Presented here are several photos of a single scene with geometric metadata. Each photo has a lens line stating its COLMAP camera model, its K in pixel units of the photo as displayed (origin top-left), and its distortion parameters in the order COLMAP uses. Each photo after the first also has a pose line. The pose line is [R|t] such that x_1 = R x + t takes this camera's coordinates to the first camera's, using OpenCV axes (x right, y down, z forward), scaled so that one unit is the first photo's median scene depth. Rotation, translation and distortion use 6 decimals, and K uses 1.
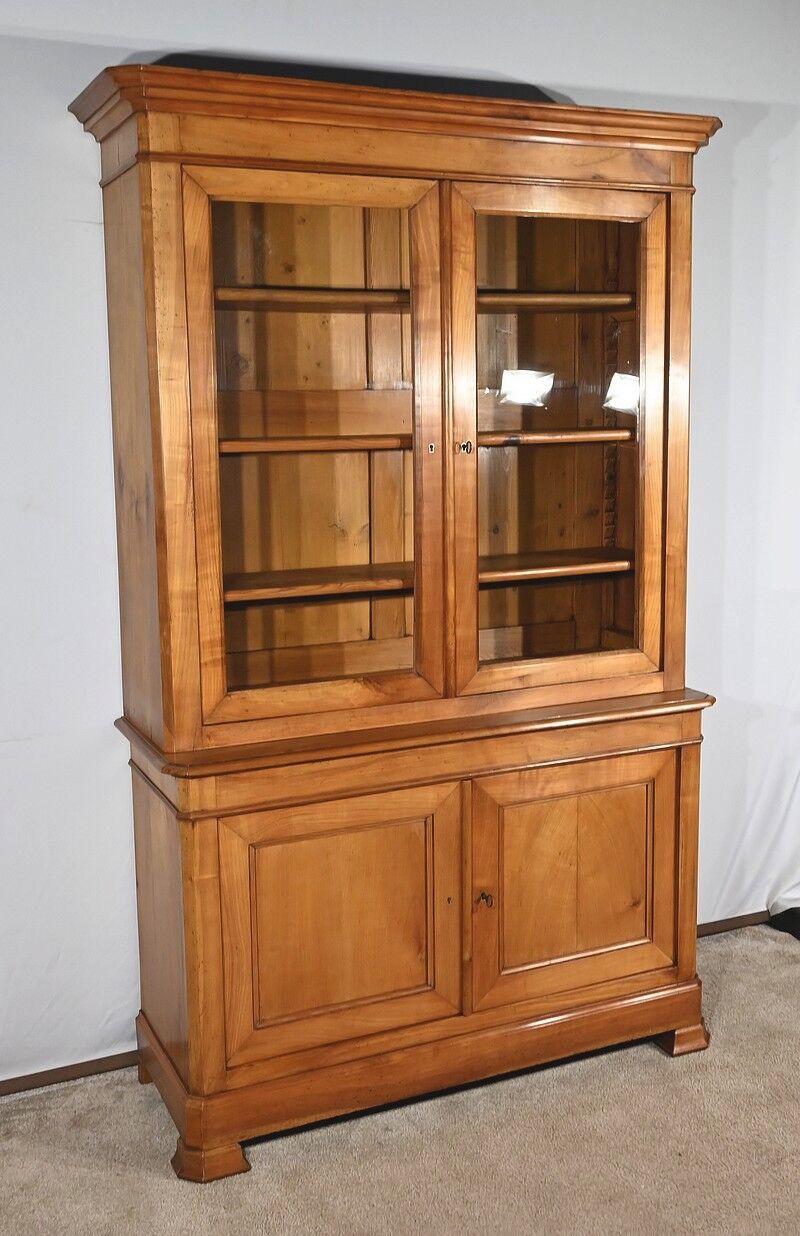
lens RADIAL K [[1321.4, 0, 398.1], [0, 1321.4, 582.3], [0, 0, 1]] dist [0.001678, 0.007512]
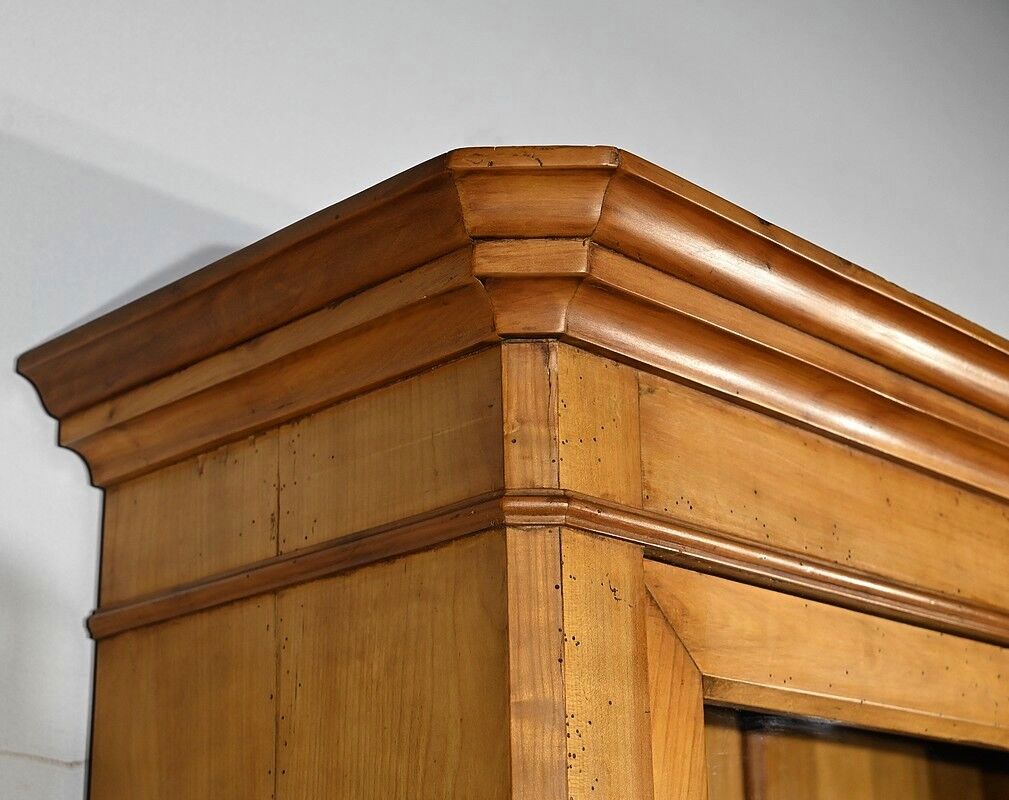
lens RADIAL K [[1730.0, 0, 504.5], [0, 1730.0, 400.0], [0, 0, 1]] dist [0.005247, 0.015131]
pose [[0.931356, 0.110470, 0.346947, -0.269996], [0.064903, 0.887236, -0.456728, -0.170425], [-0.358279, 0.447894, 0.819162, 0.641418]]
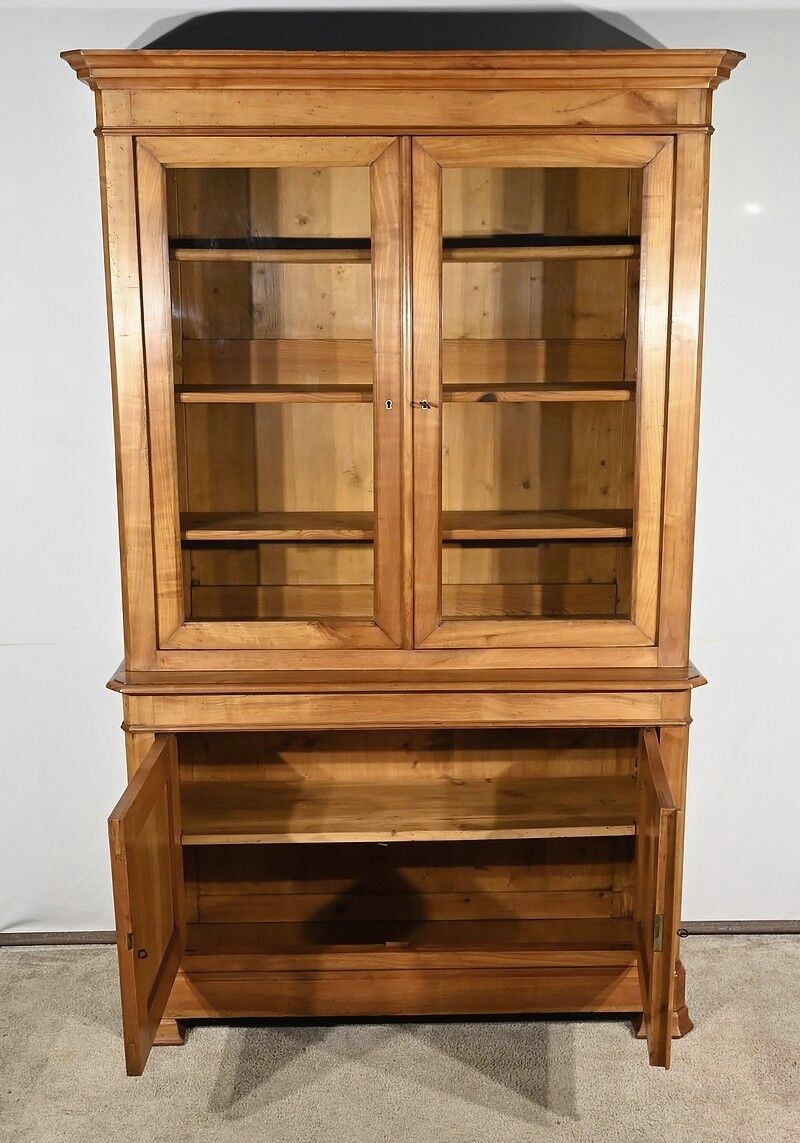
lens RADIAL K [[1443.9, 0, 404.6], [0, 1443.9, 618.4], [0, 0, 1]] dist [0.002694, -0.013771]
pose [[0.916659, 0.101599, -0.386540, 0.477034], [-0.065296, 0.992225, 0.105953, -0.056002], [0.394299, -0.071883, 0.916166, -0.025527]]
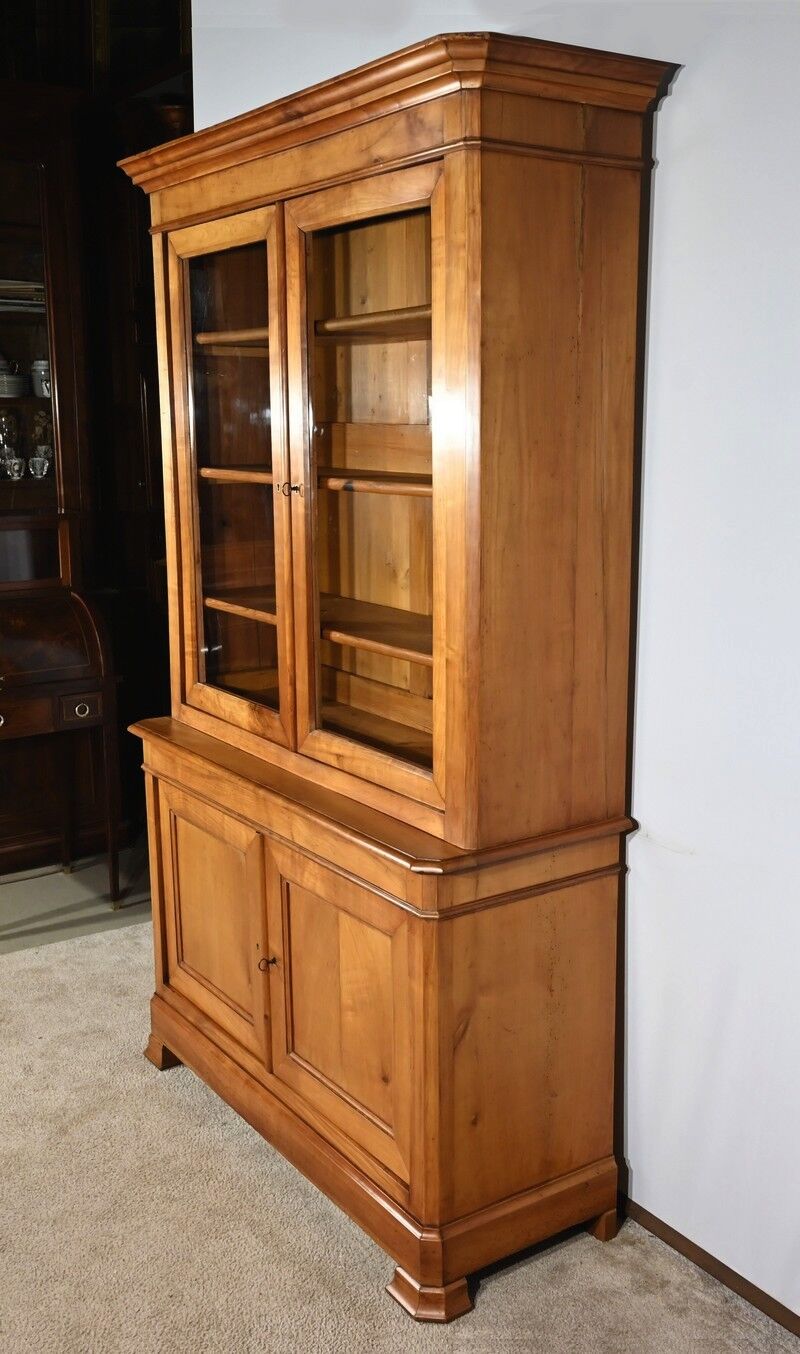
lens RADIAL K [[1362.2, 0, 442.6], [0, 1362.2, 673.1], [0, 0, 1]] dist [0.009295, -0.000905]
pose [[0.173158, 0.197743, -0.964839, 1.017639], [-0.139538, 0.974681, 0.174718, -0.157813], [0.974959, 0.104378, 0.196367, 0.924179]]
